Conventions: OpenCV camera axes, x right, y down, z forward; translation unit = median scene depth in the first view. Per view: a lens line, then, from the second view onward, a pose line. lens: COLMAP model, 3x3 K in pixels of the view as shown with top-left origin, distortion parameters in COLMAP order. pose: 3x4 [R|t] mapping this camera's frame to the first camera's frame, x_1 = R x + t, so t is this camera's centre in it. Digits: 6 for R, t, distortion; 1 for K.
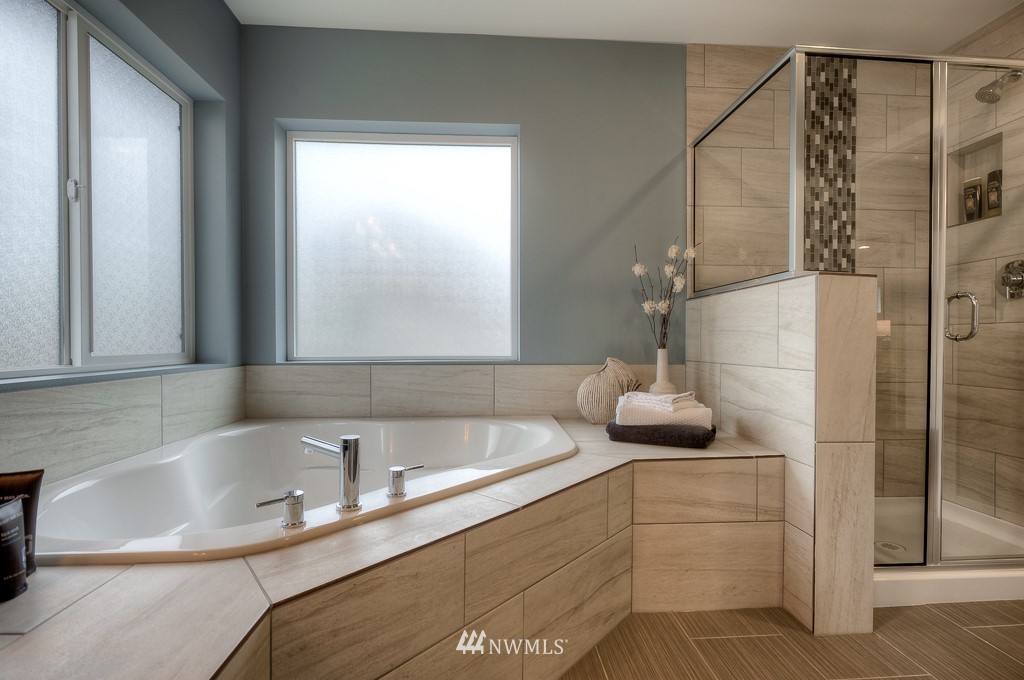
lens RADIAL K [[479.7, 0, 509.3], [0, 479.7, 342.9], [0, 0, 1]] dist [-0.012483, 0.001143]
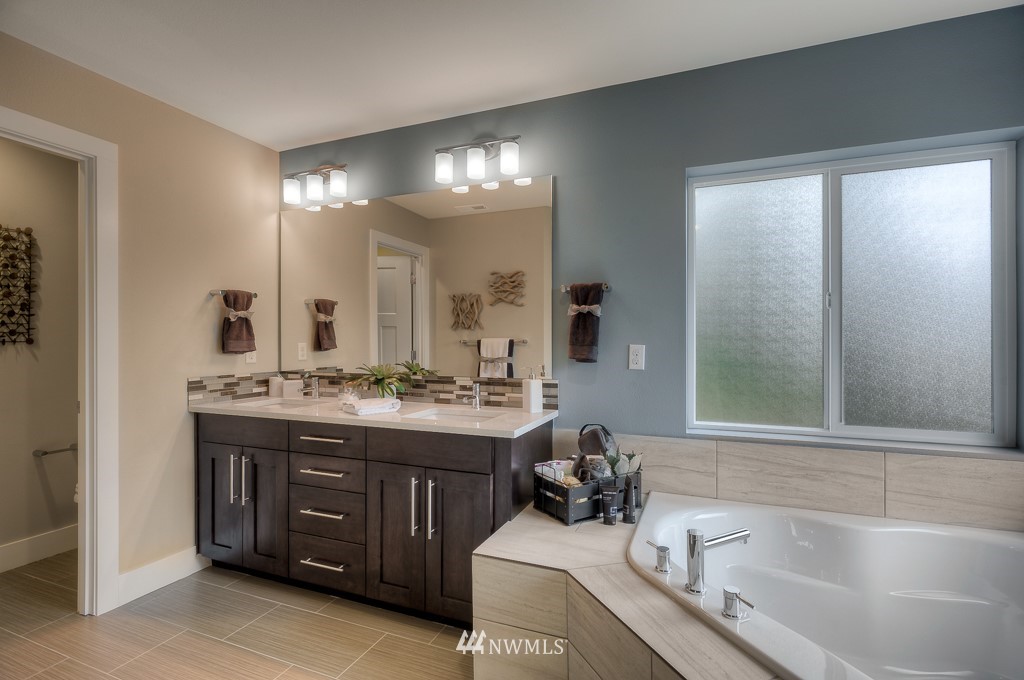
lens RADIAL K [[479.7, 0, 512.8], [0, 479.7, 339.3], [0, 0, 1]] dist [-0.012483, 0.001143]
pose [[-0.434211, -0.001124, -0.900810, 0.612728], [-0.003046, 0.999995, 0.000220, -0.185858], [0.900806, 0.002840, -0.434213, 0.712329]]
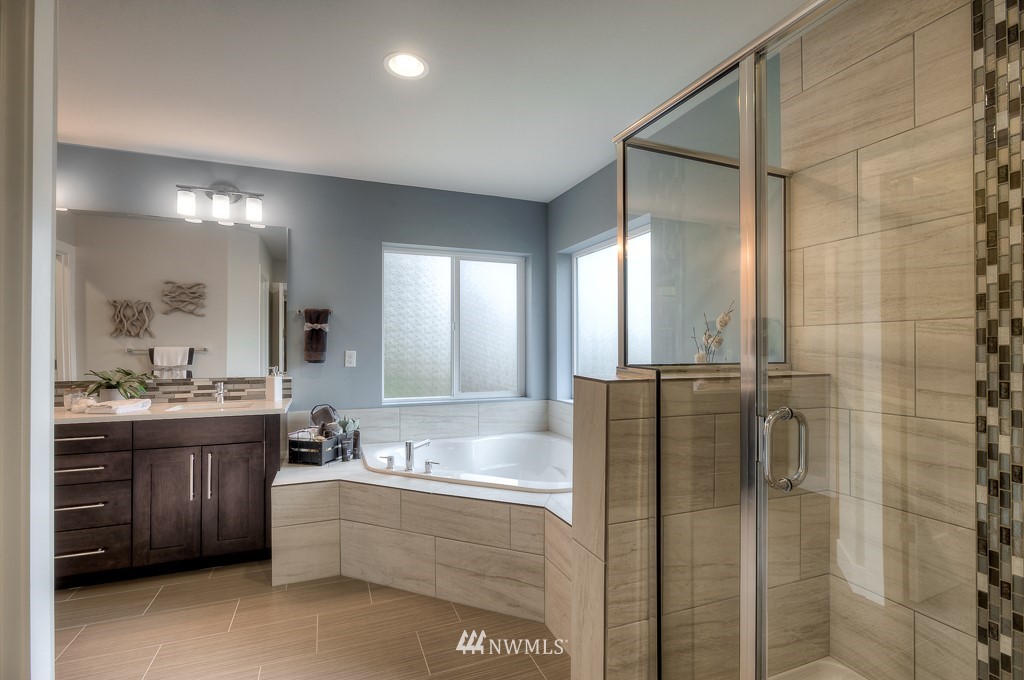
lens RADIAL K [[479.7, 0, 520.1], [0, 479.7, 342.3], [0, 0, 1]] dist [-0.012483, 0.001143]
pose [[0.321047, -0.013270, -0.946970, 1.410663], [-0.001939, 0.999891, -0.014669, -0.179724], [0.947061, 0.006546, 0.320986, 0.479630]]
